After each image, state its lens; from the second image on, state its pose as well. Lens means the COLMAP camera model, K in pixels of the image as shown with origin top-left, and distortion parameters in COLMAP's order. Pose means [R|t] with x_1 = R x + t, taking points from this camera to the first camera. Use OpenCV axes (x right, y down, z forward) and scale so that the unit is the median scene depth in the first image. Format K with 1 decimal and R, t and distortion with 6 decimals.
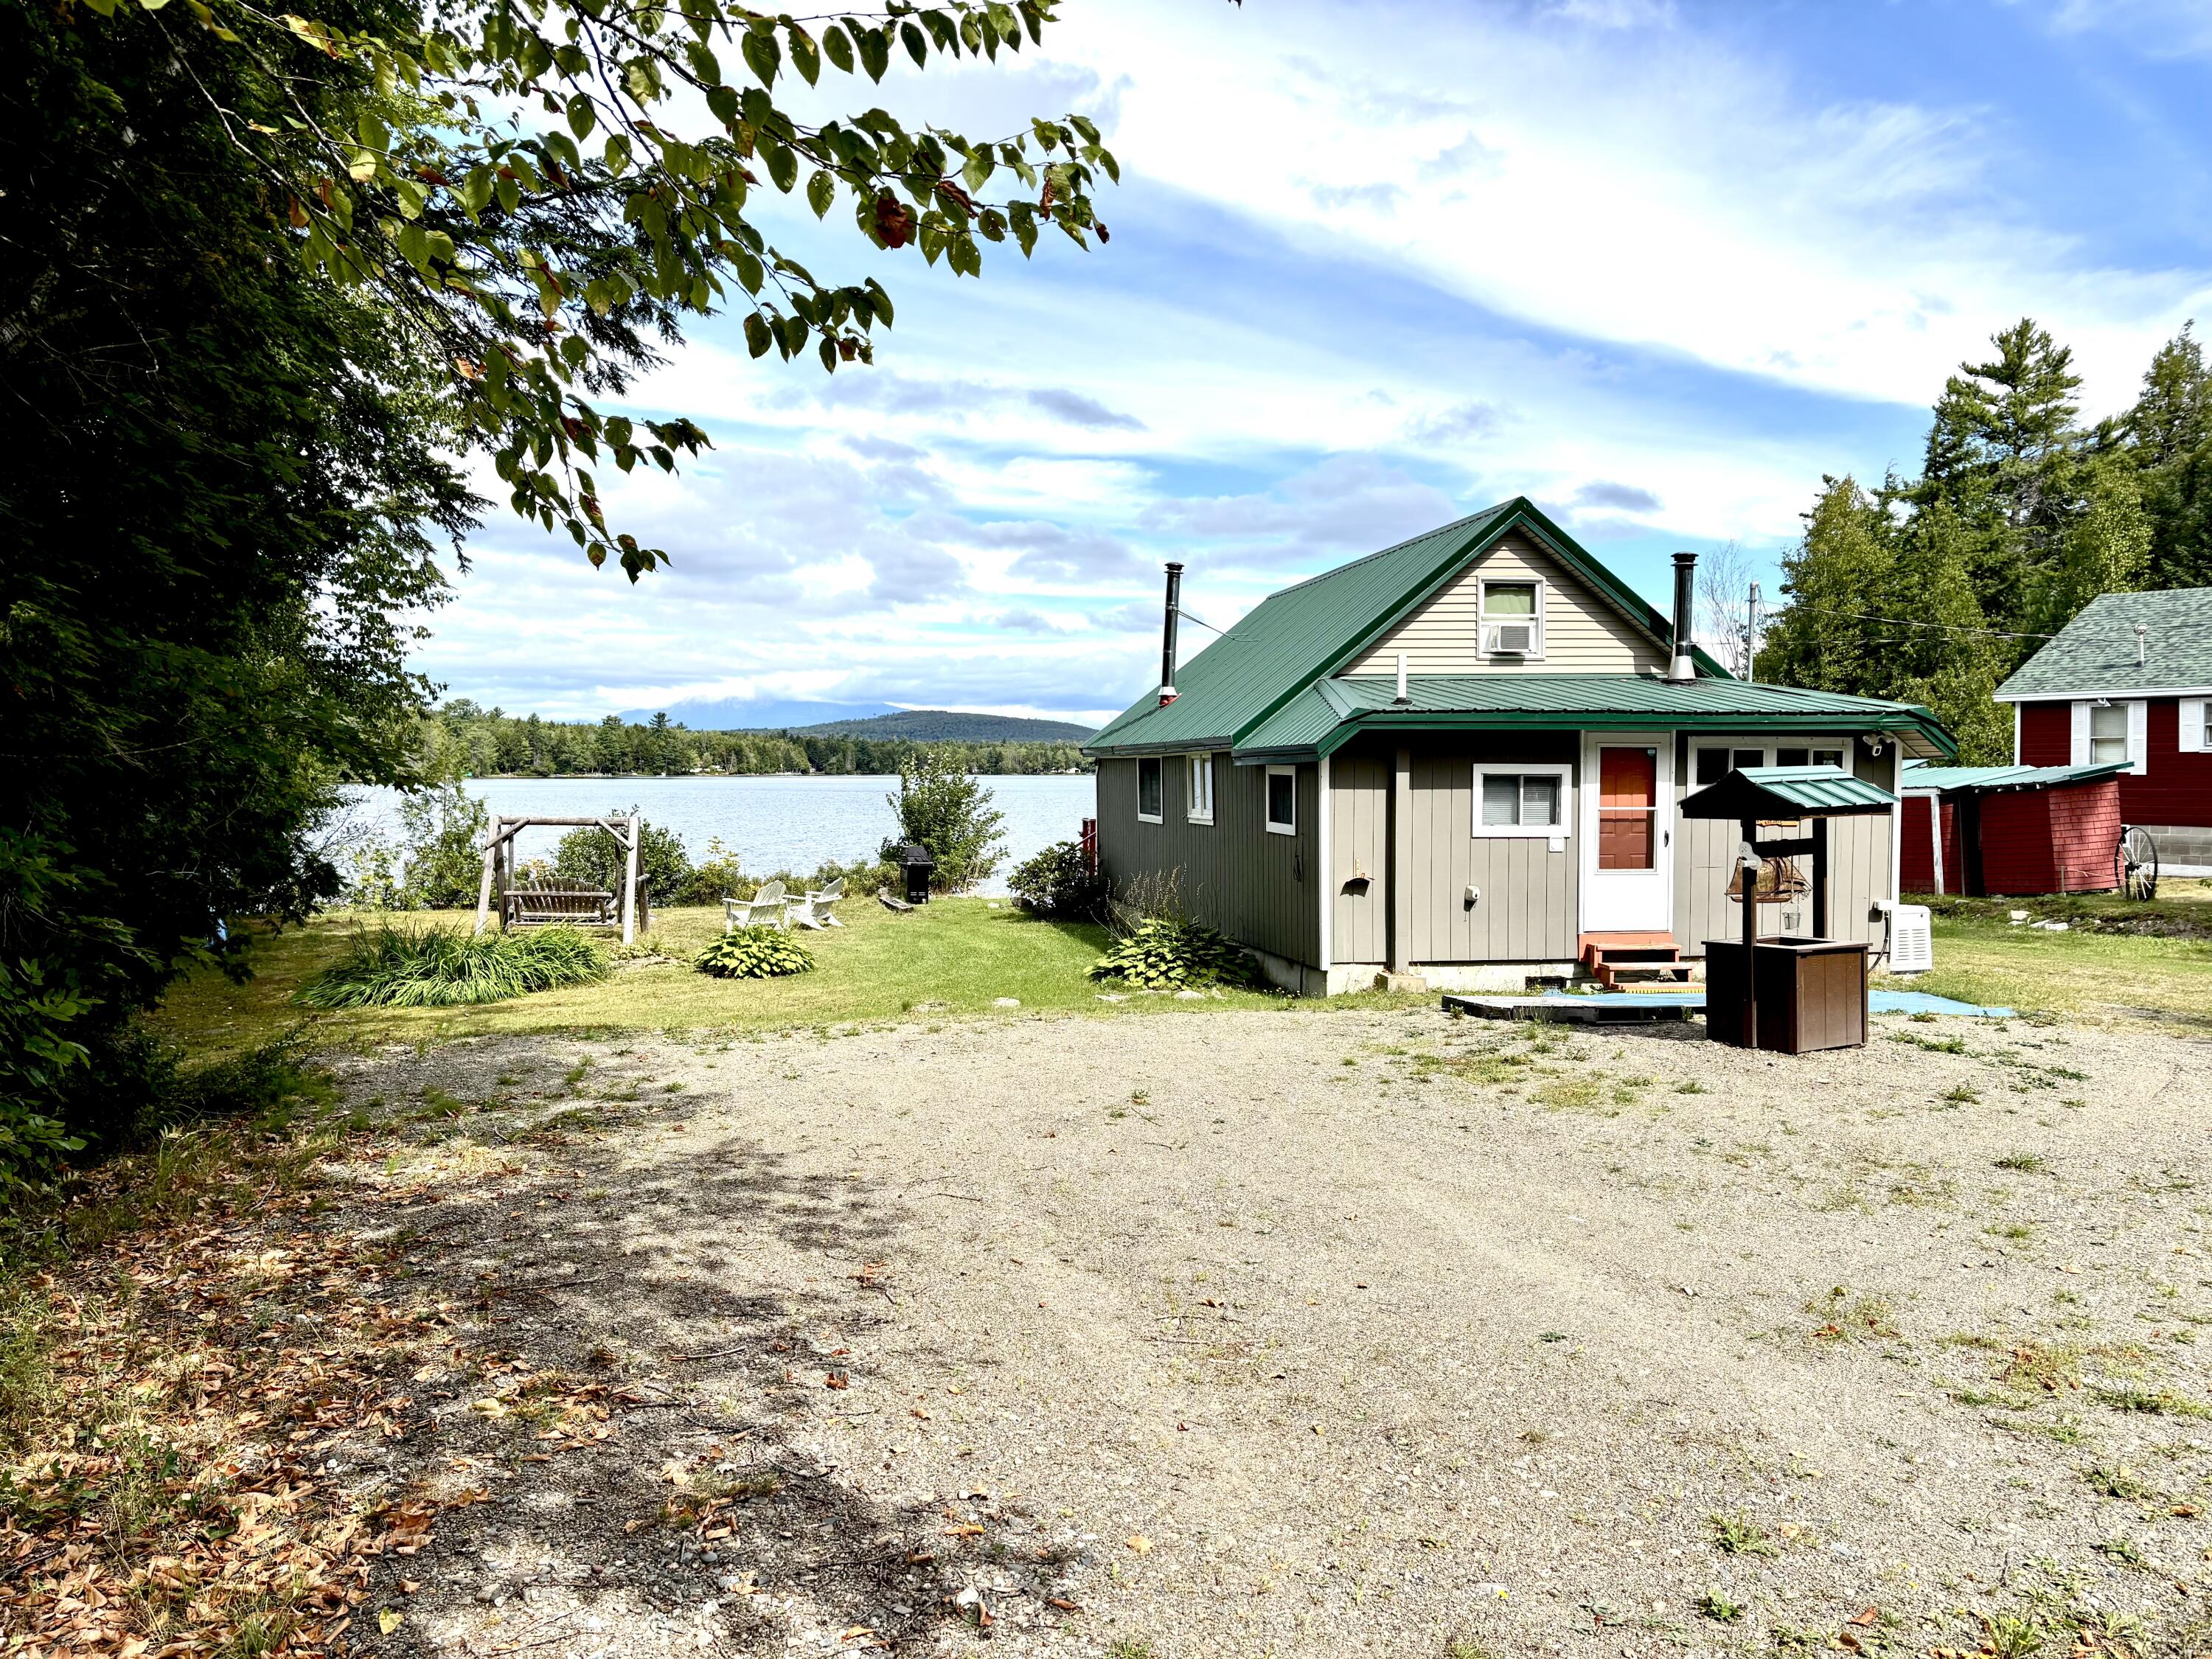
lens RADIAL K [[1682.3, 0, 1106.0], [0, 1682.3, 829.5], [0, 0, 1]] dist [0.002495, 0.038131]
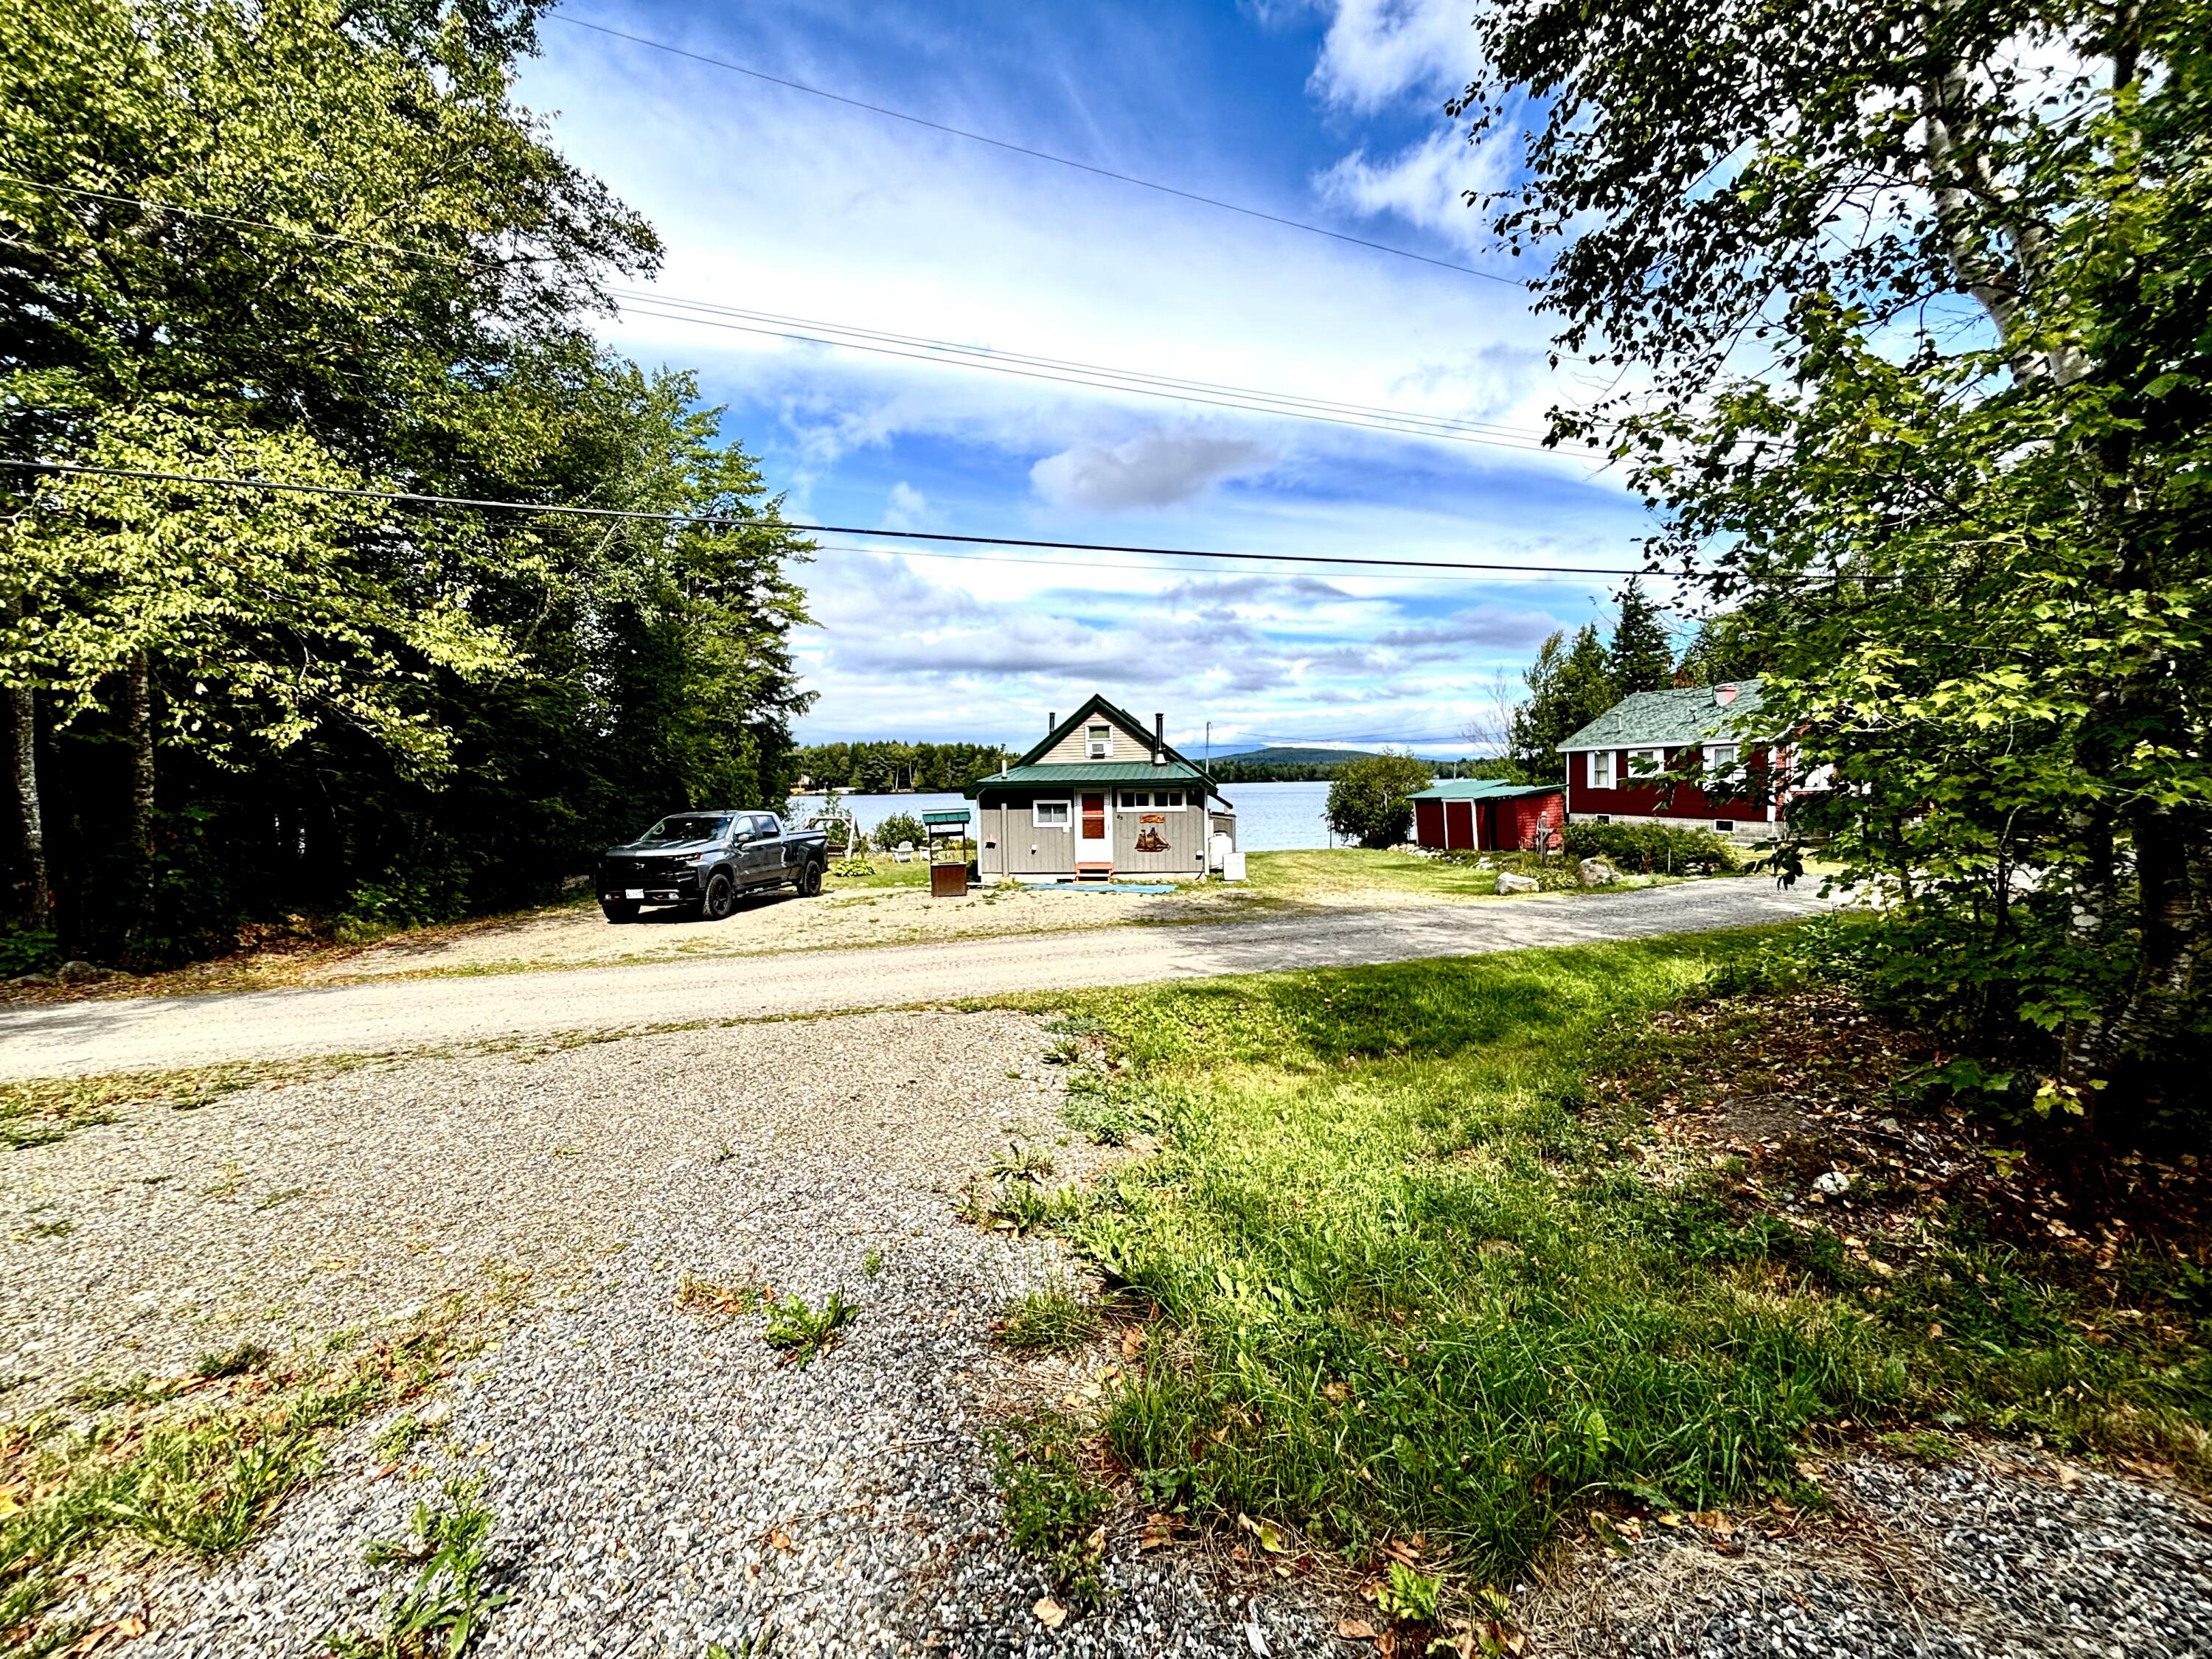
lens RADIAL K [[912.8, 0, 1106.0], [0, 912.8, 829.5], [0, 0, 1]] dist [0.000439, 0.000010]
pose [[0.953799, -0.000960, -0.300443, 0.671824], [0.006403, 0.999833, 0.017134, -0.014014], [0.300376, -0.018266, 0.953646, -0.326181]]
